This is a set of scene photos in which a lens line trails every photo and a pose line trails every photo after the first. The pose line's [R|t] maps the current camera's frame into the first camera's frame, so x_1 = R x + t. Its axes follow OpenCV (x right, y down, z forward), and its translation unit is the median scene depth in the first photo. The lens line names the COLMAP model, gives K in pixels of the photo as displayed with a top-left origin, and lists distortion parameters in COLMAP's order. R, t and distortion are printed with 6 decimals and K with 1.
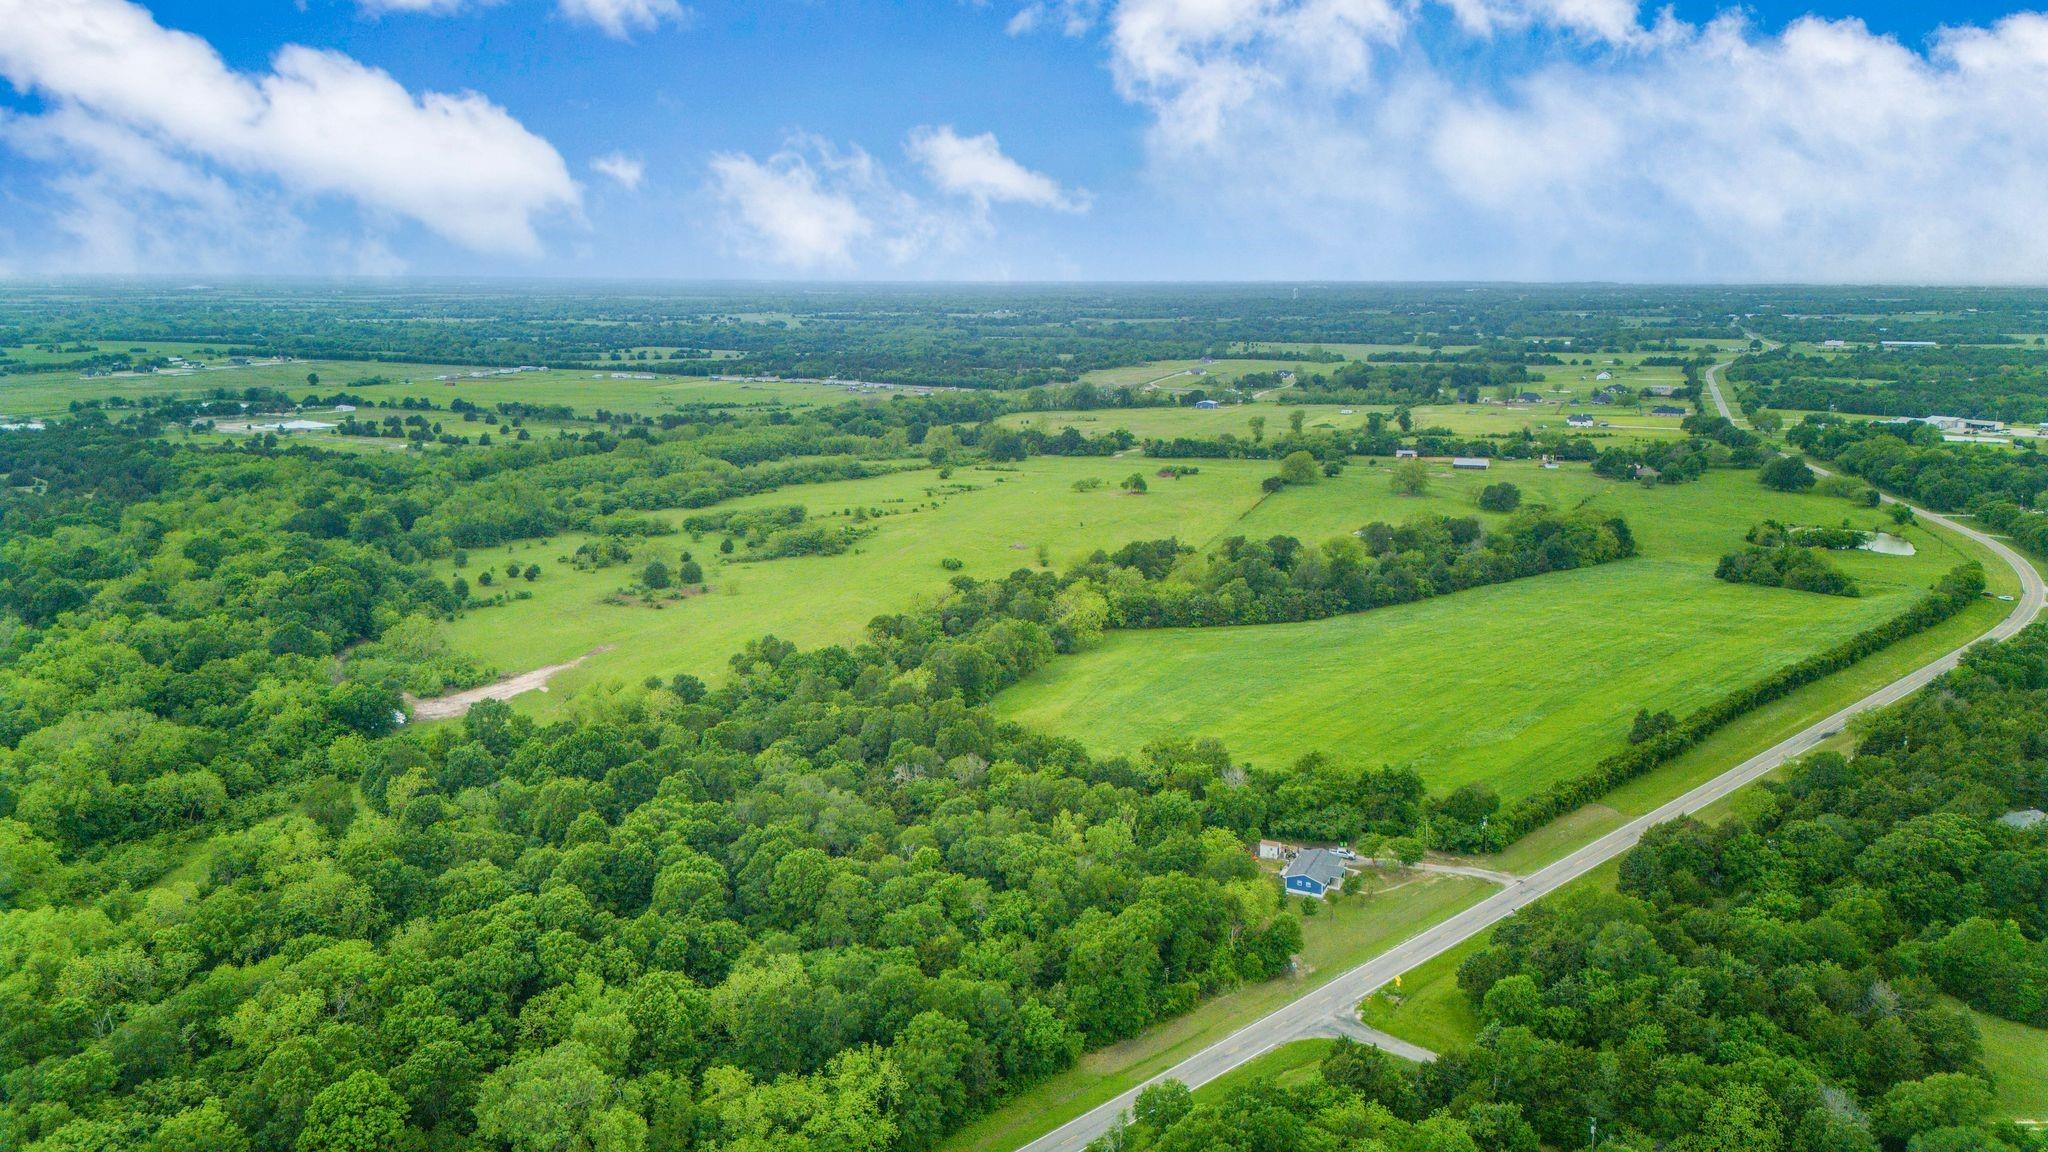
lens RADIAL K [[1410.7, 0, 1024.0], [0, 1410.7, 576.0], [0, 0, 1]] dist [0.102490, -0.109104]
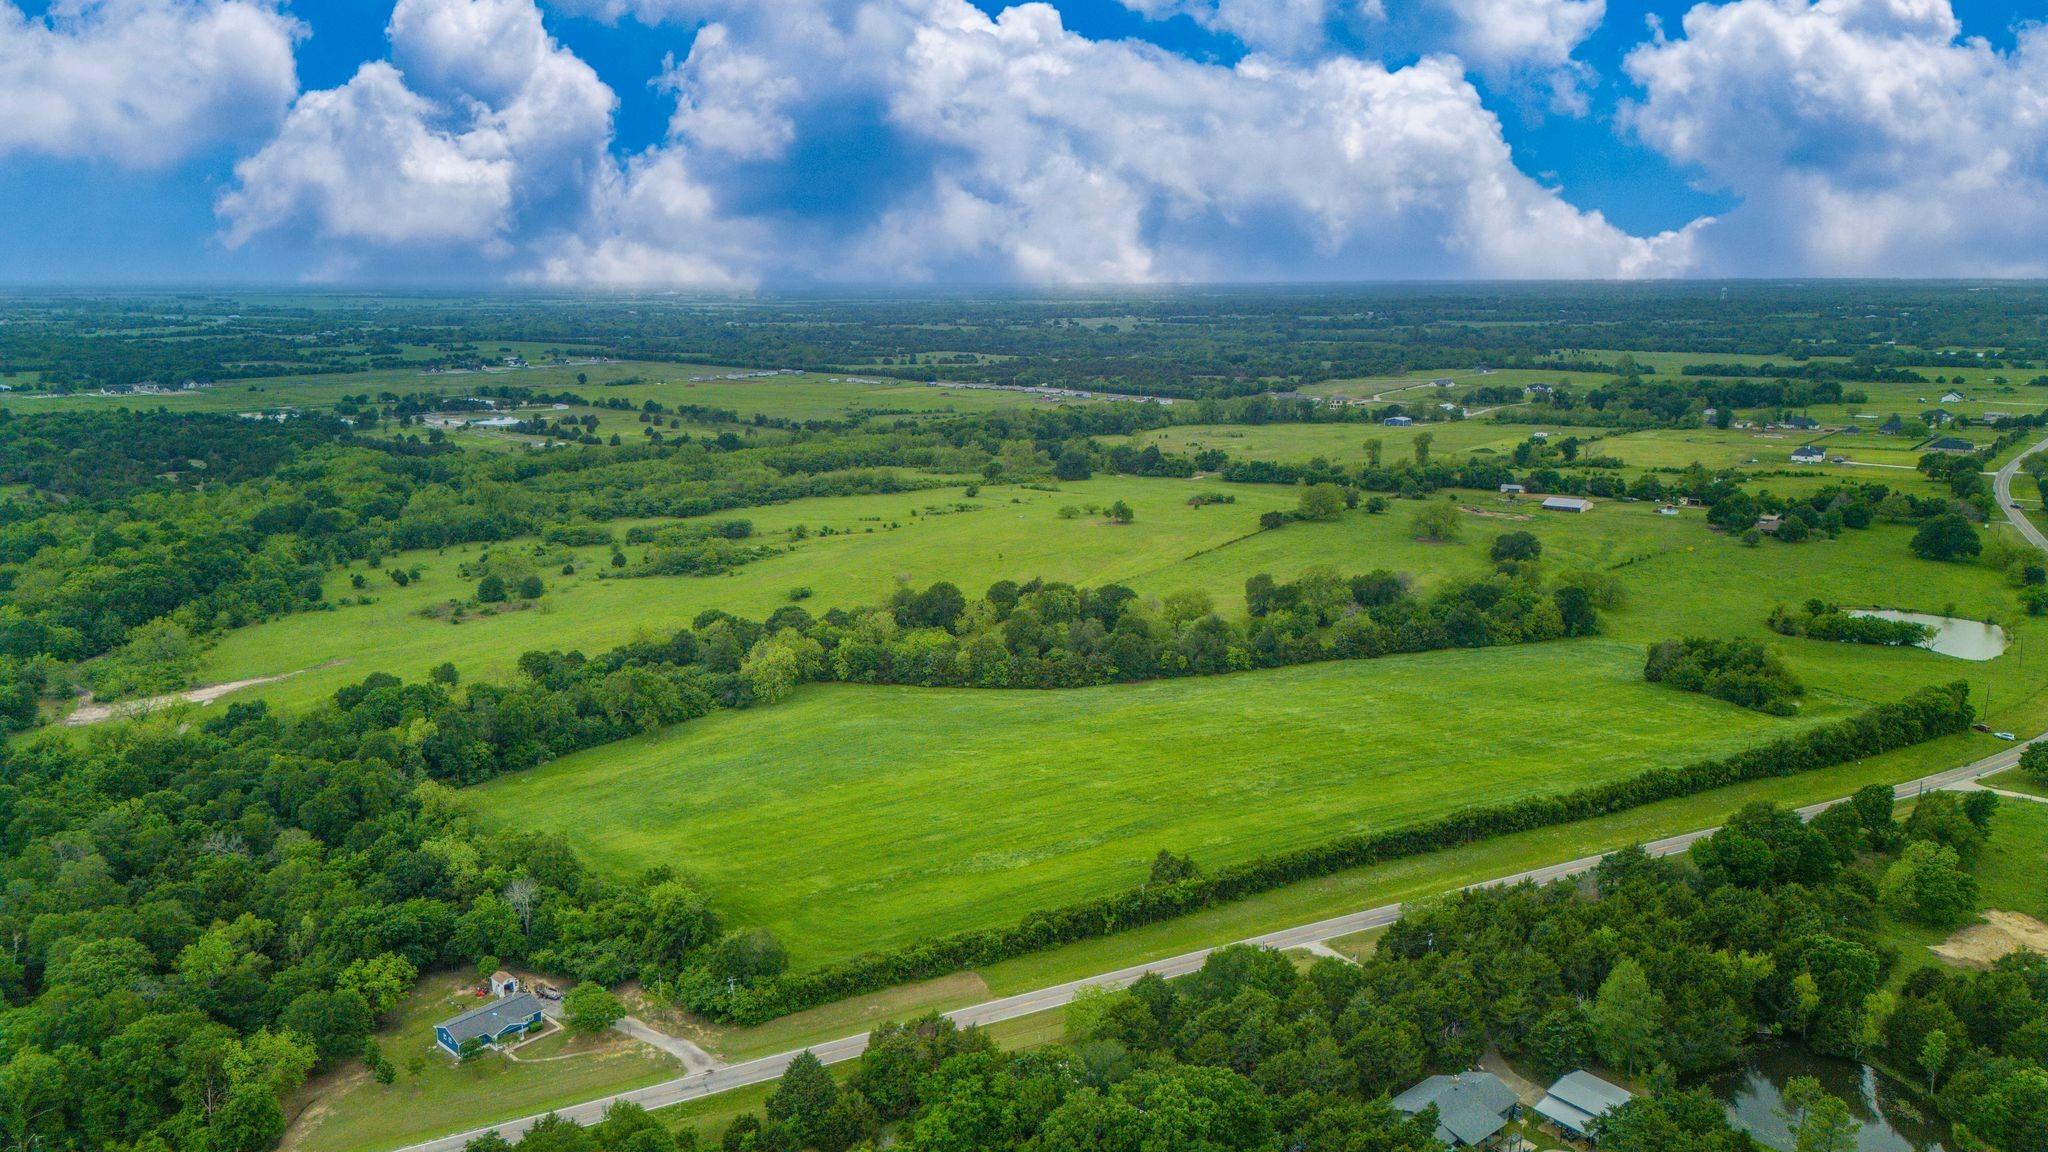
lens RADIAL K [[1410.7, 0, 1024.0], [0, 1410.7, 576.0], [0, 0, 1]] dist [0.102490, -0.109104]
pose [[0.956034, 0.056742, -0.287713, 0.232636], [-0.057173, 0.998340, 0.006910, -0.022644], [0.287628, 0.009843, 0.957692, 0.097735]]
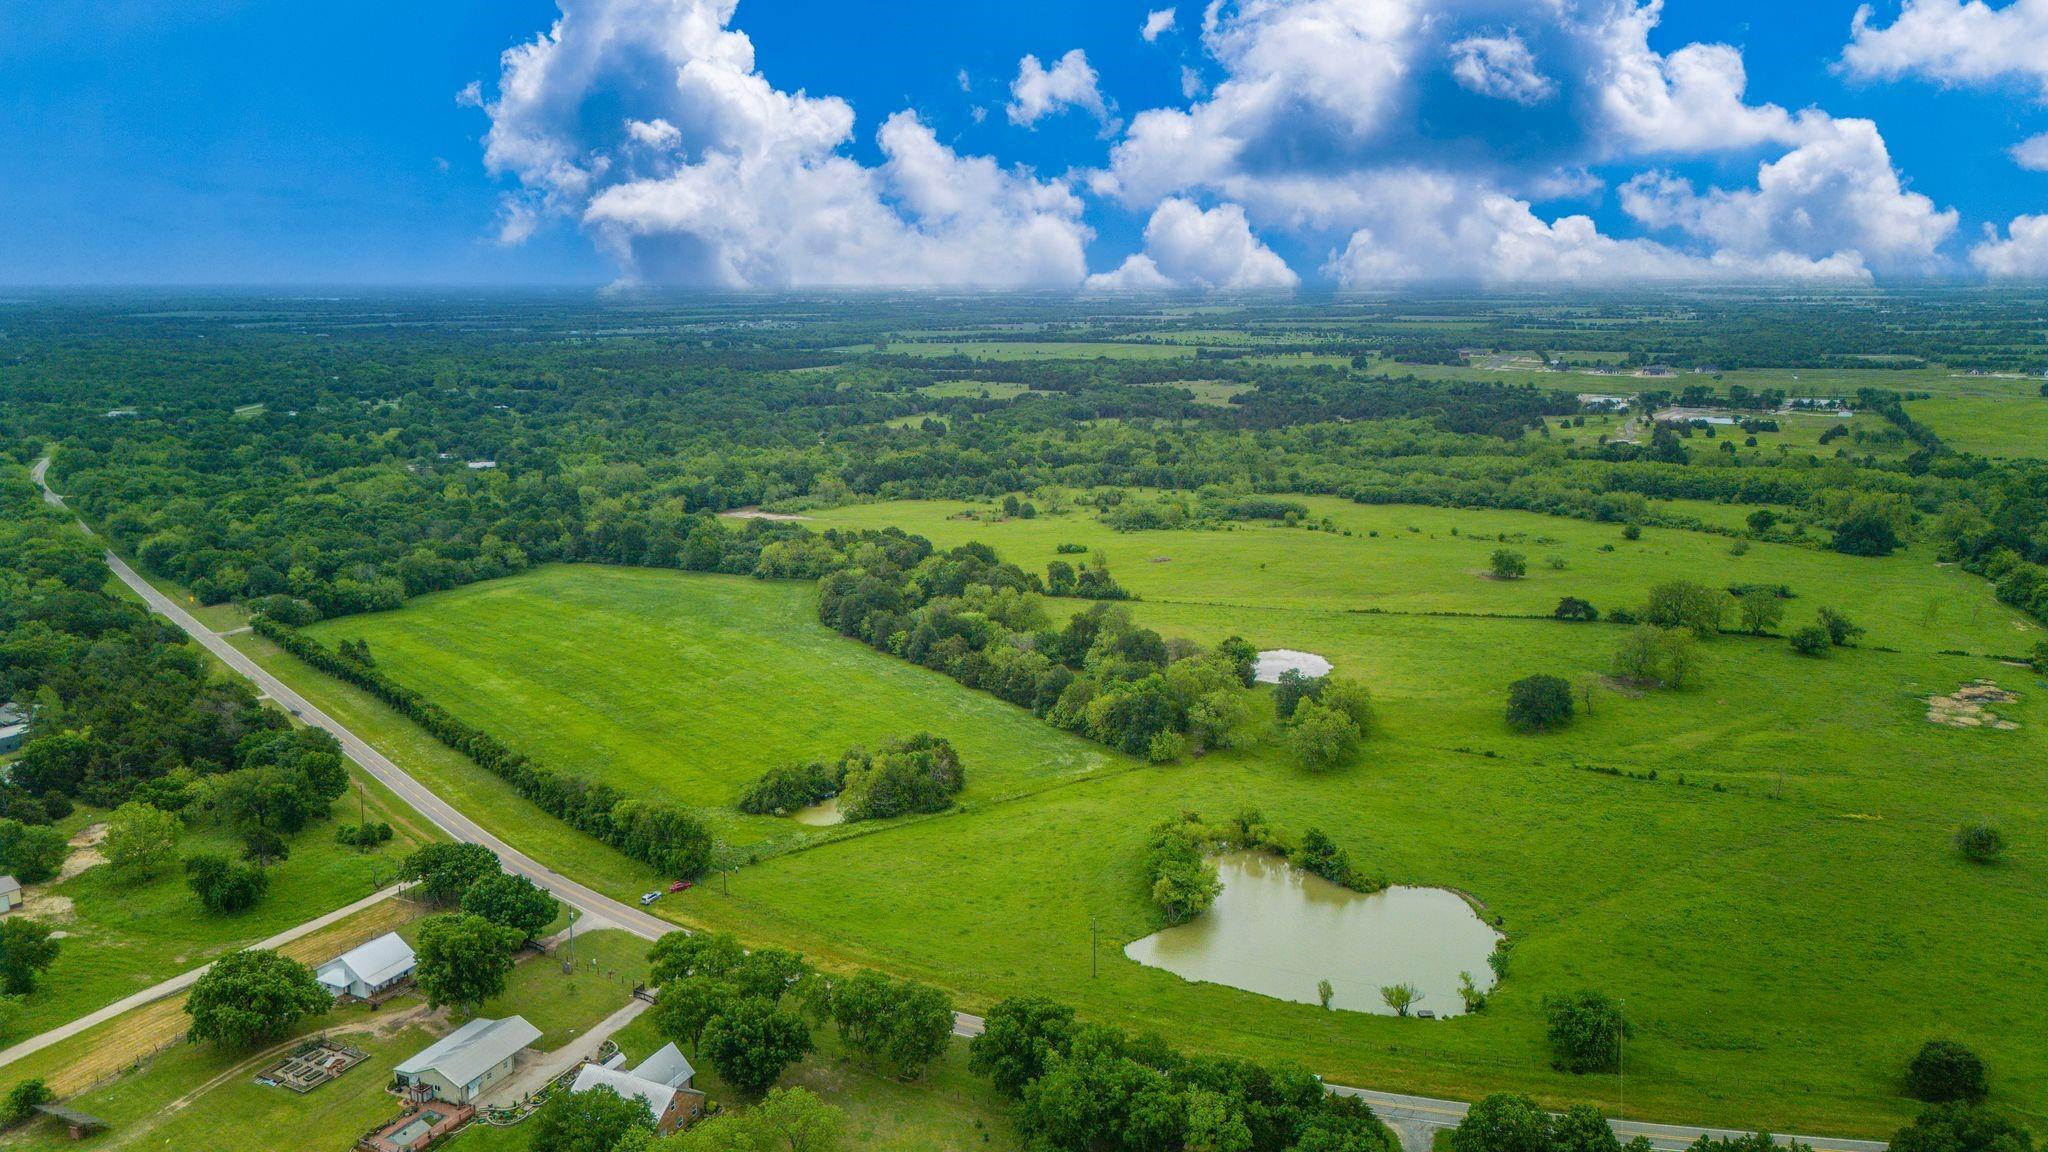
lens RADIAL K [[1410.7, 0, 1024.0], [0, 1410.7, 576.0], [0, 0, 1]] dist [0.102490, -0.109104]
pose [[-0.004498, 0.206085, -0.978524, 0.645813], [-0.201960, 0.958182, 0.202729, -0.128693], [0.979383, 0.198535, 0.037311, 0.603399]]
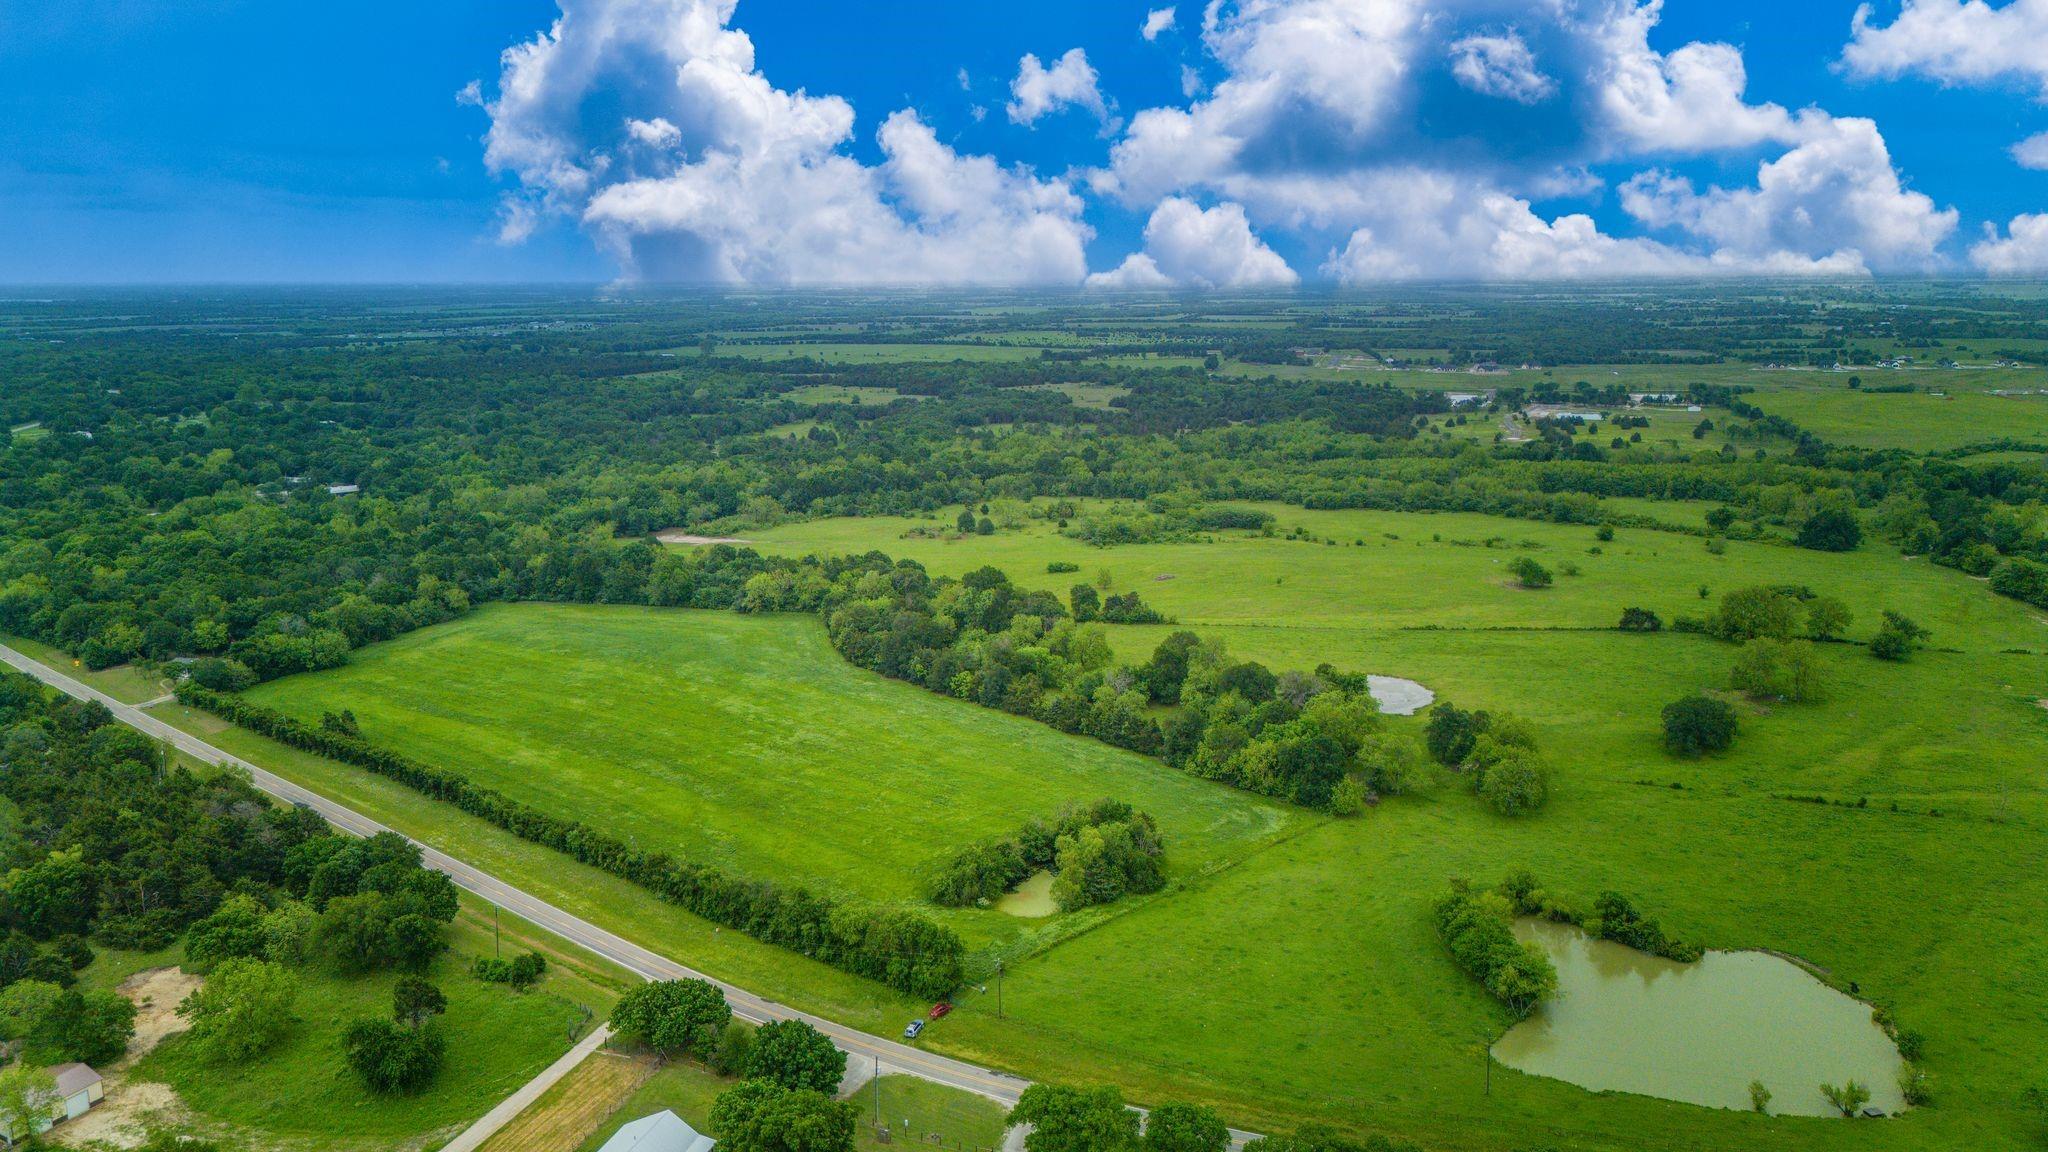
lens RADIAL K [[1410.7, 0, 1024.0], [0, 1410.7, 576.0], [0, 0, 1]] dist [0.102490, -0.109104]
pose [[0.145957, 0.204321, -0.967961, 0.598980], [-0.197973, 0.964680, 0.173777, -0.112700], [0.969280, 0.166266, 0.181252, 0.514039]]
